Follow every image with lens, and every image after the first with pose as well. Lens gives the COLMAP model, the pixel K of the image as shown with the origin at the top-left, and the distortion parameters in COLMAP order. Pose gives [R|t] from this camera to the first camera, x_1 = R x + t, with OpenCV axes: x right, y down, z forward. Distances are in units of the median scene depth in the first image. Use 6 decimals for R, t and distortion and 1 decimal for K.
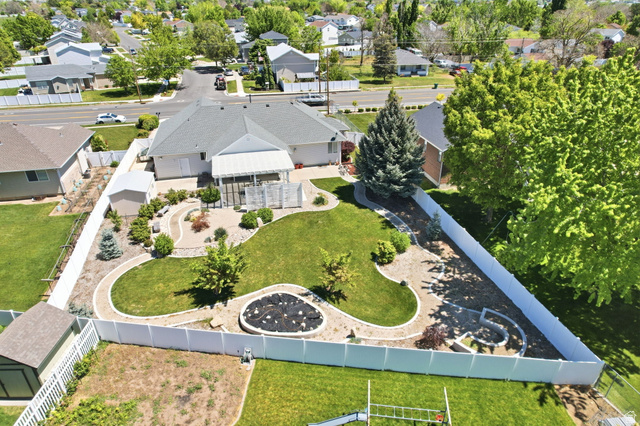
lens RADIAL K [[410.8, 0, 323.0], [0, 410.8, 216.1], [0, 0, 1]] dist [-0.044367, -0.001423]
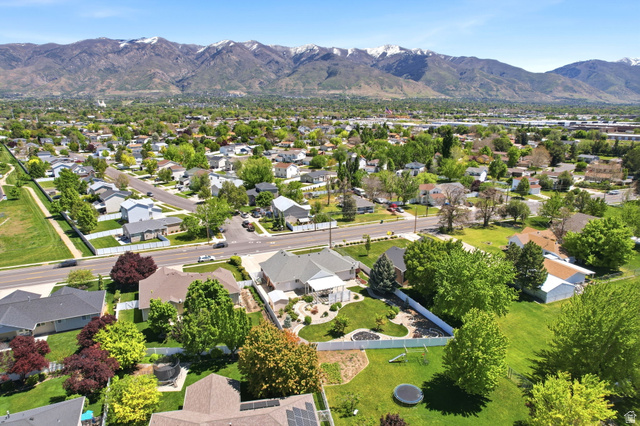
lens RADIAL K [[410.8, 0, 318.8], [0, 410.8, 213.0], [0, 0, 1]] dist [-0.044367, -0.001423]
pose [[0.984714, -0.049104, 0.167113, -0.623202], [0.086938, 0.969941, -0.227278, 0.009590], [-0.150930, 0.238333, 0.959384, -1.404504]]
